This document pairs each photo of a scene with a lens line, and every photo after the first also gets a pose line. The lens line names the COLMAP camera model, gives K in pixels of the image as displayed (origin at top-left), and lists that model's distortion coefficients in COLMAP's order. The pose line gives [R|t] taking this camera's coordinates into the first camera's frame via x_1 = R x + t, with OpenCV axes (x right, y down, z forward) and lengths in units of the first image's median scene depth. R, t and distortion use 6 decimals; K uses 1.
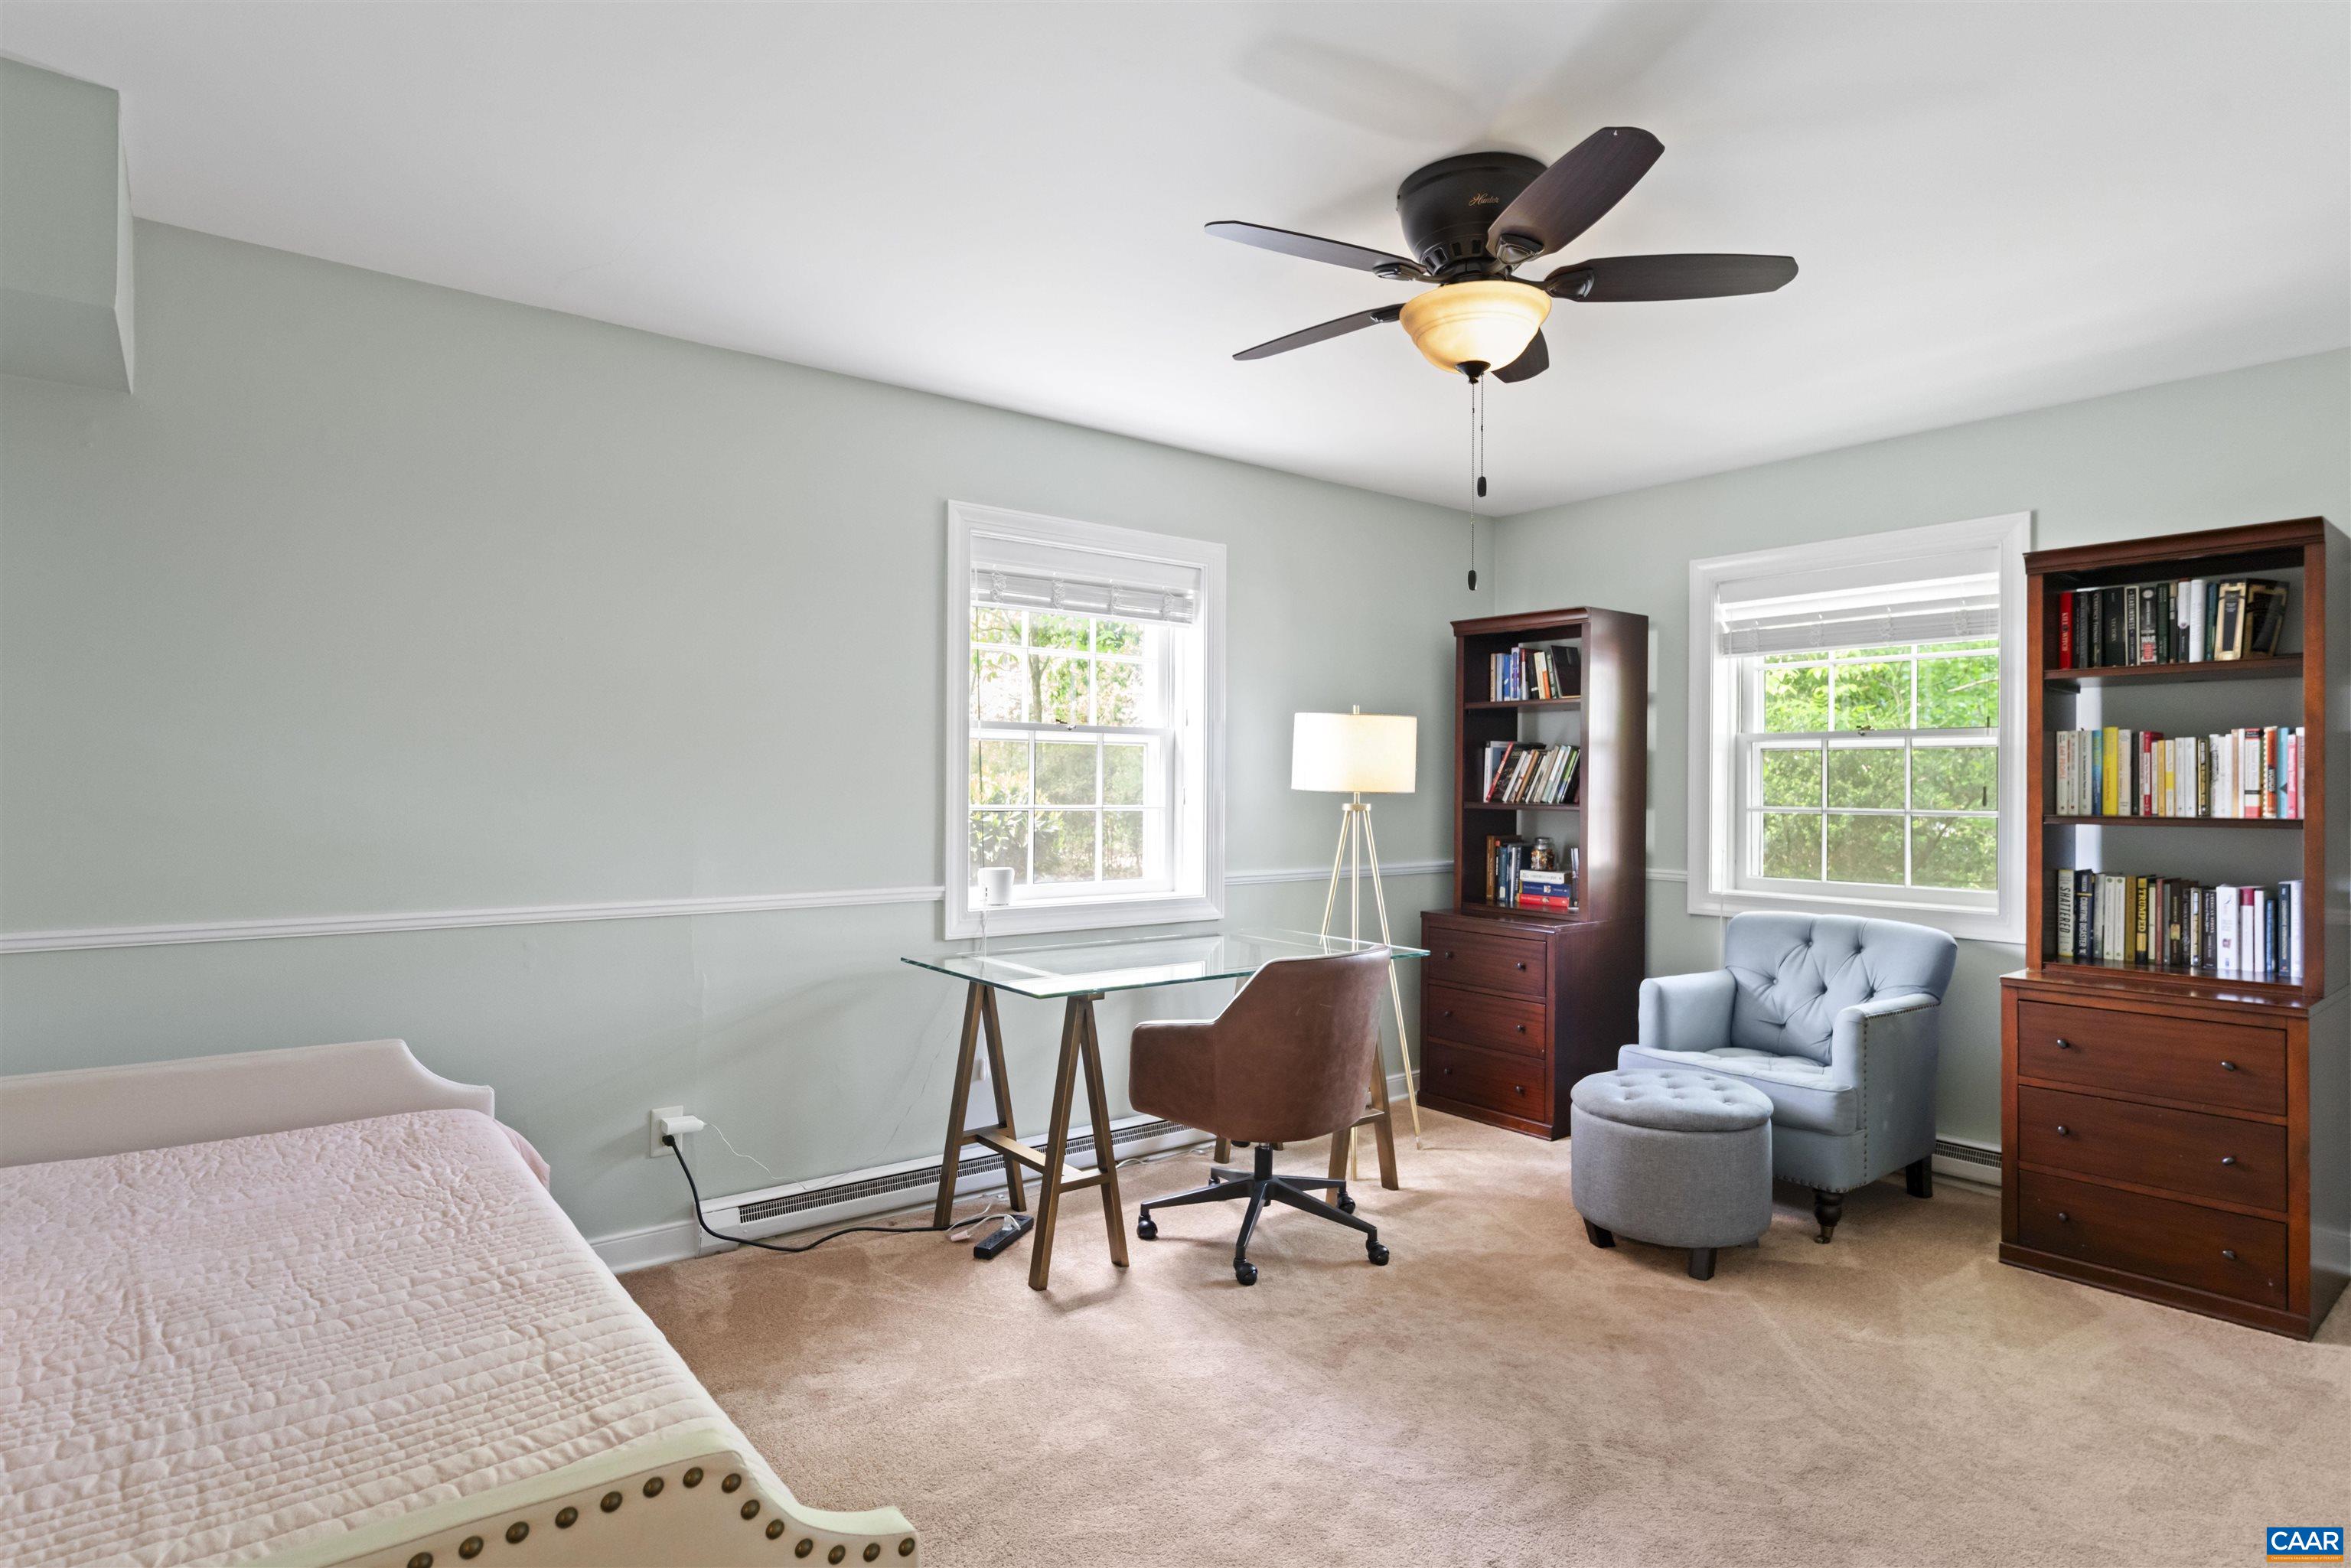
lens RADIAL K [[1247.5, 0, 1169.8], [0, 1247.5, 795.9], [0, 0, 1]] dist [-0.000164, -0.000018]
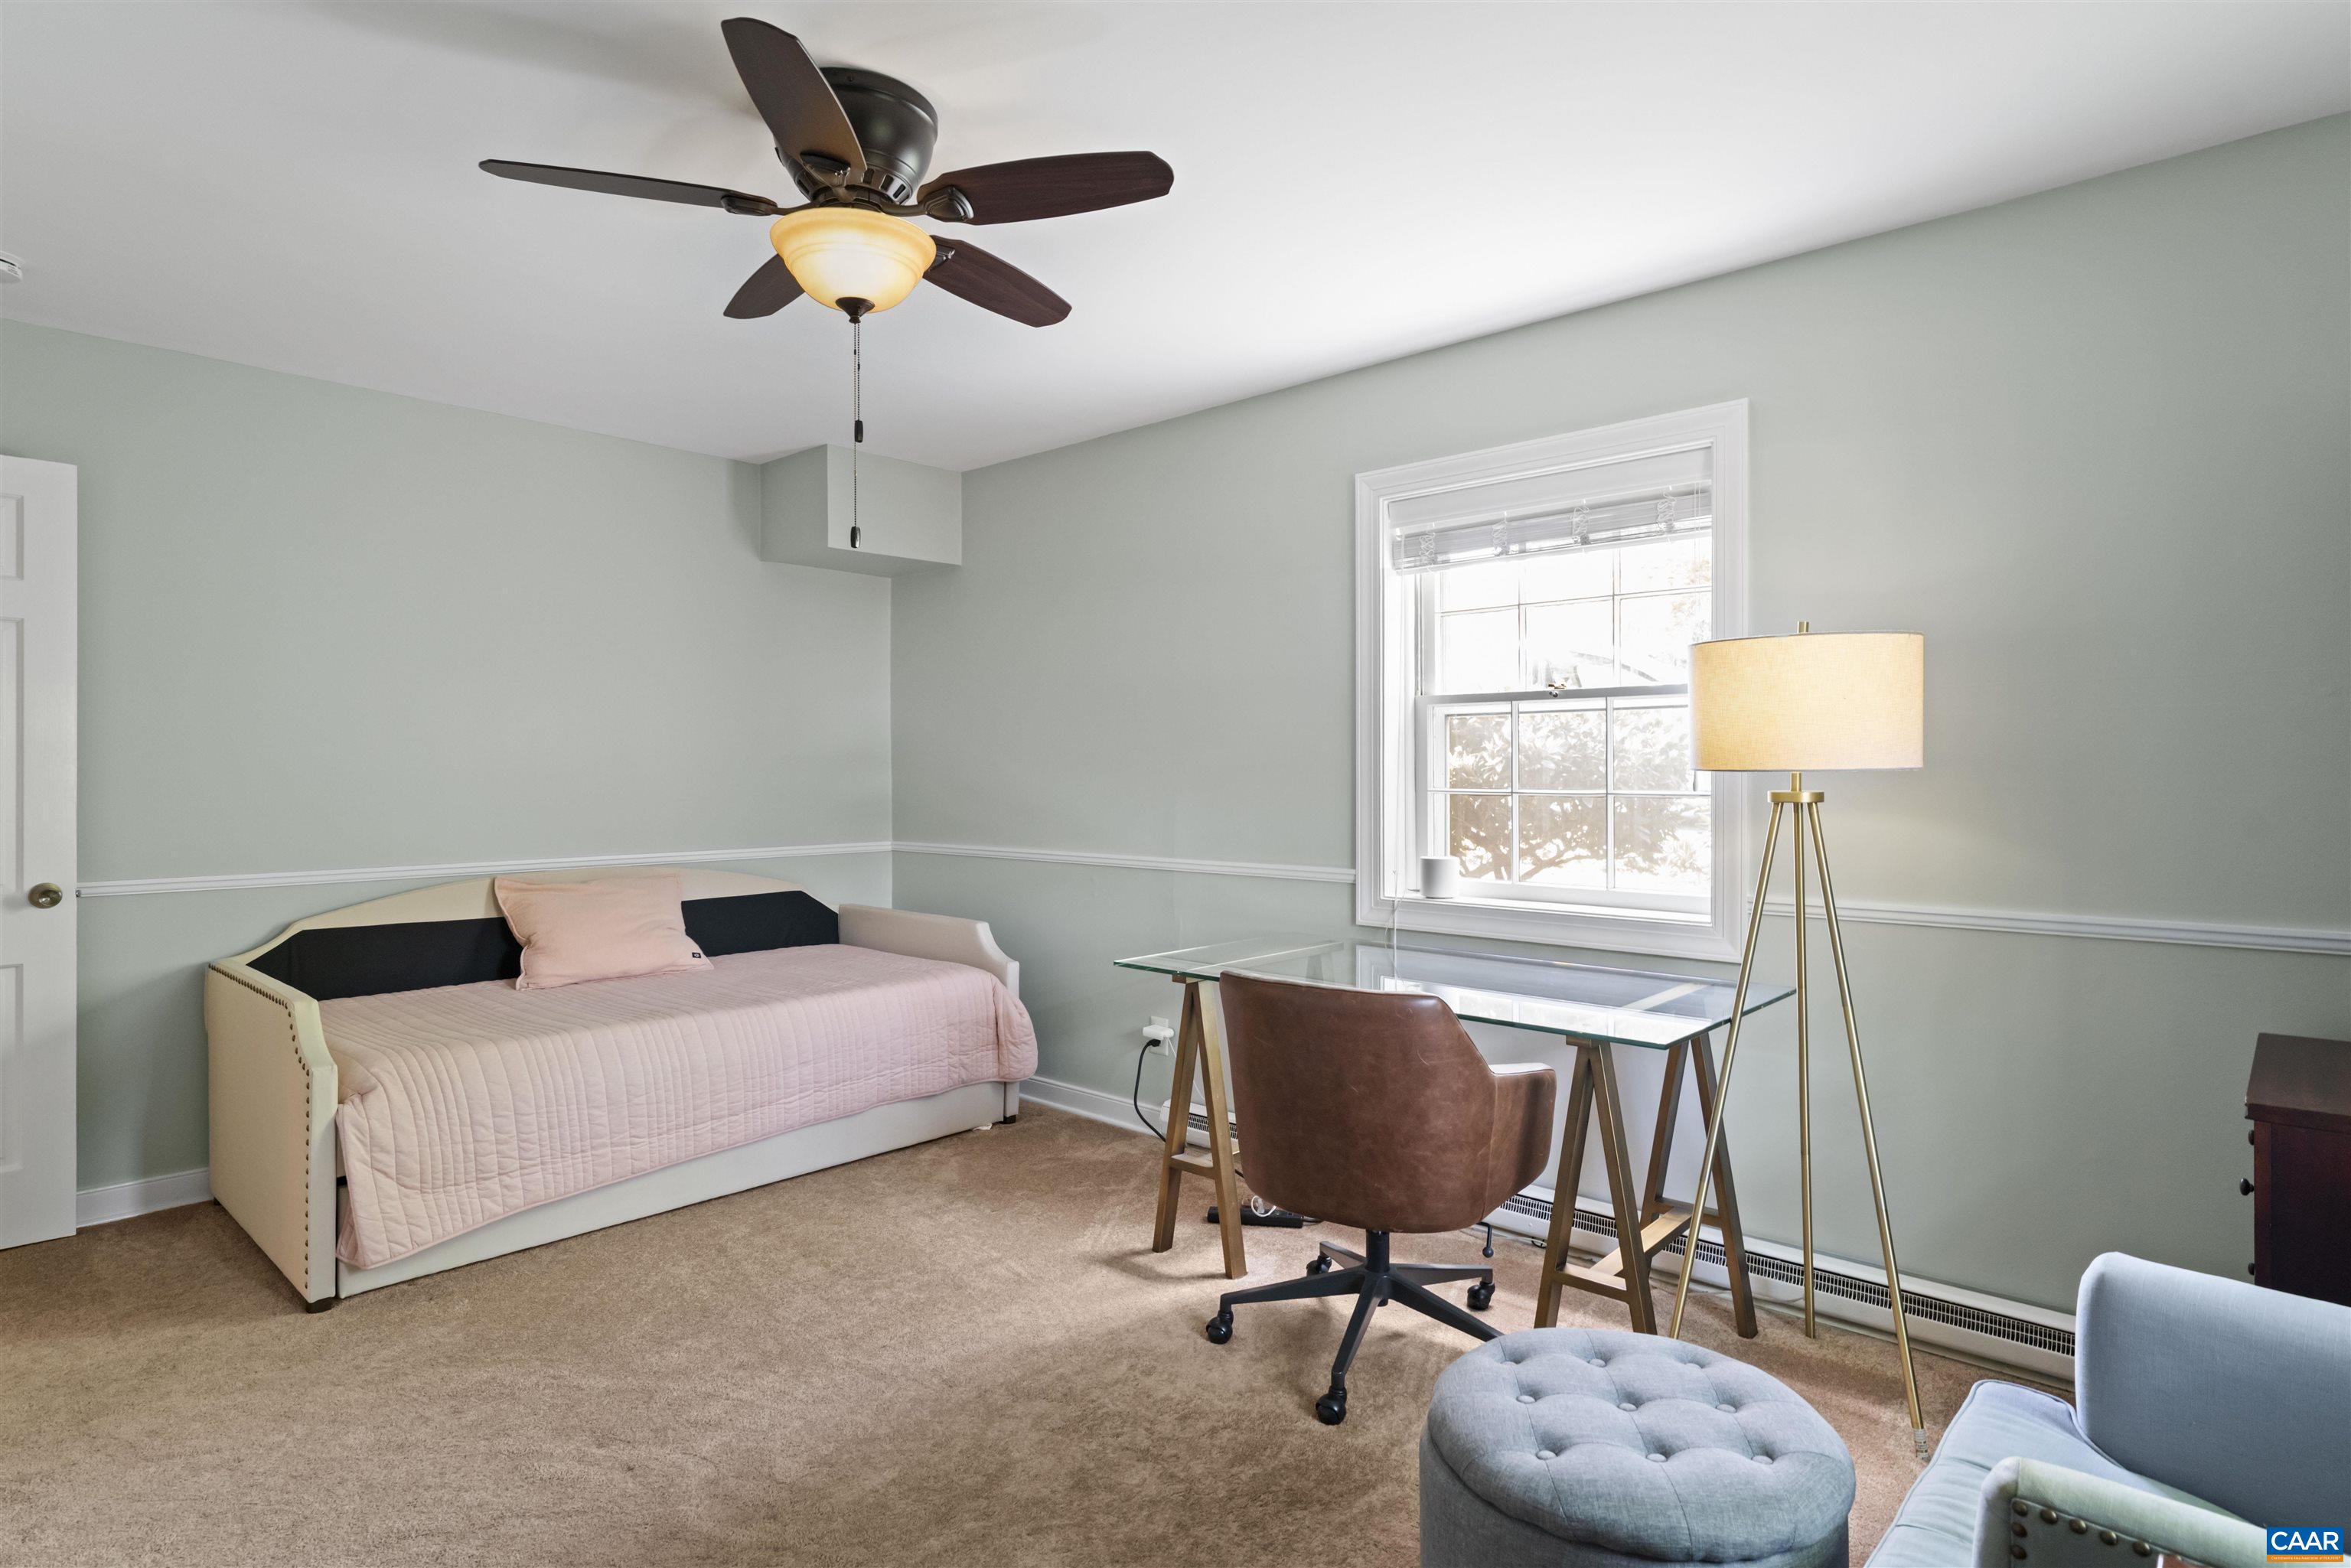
lens RADIAL K [[1260.0, 0, 1175.5], [0, 1260.0, 784.0], [0, 0, 1]] dist [0.000015, -0.000064]
pose [[0.150993, 0.002228, -0.988532, 0.797040], [-0.006468, 0.999978, 0.001266, 0.004826], [0.988514, 0.006203, 0.151004, 0.728048]]
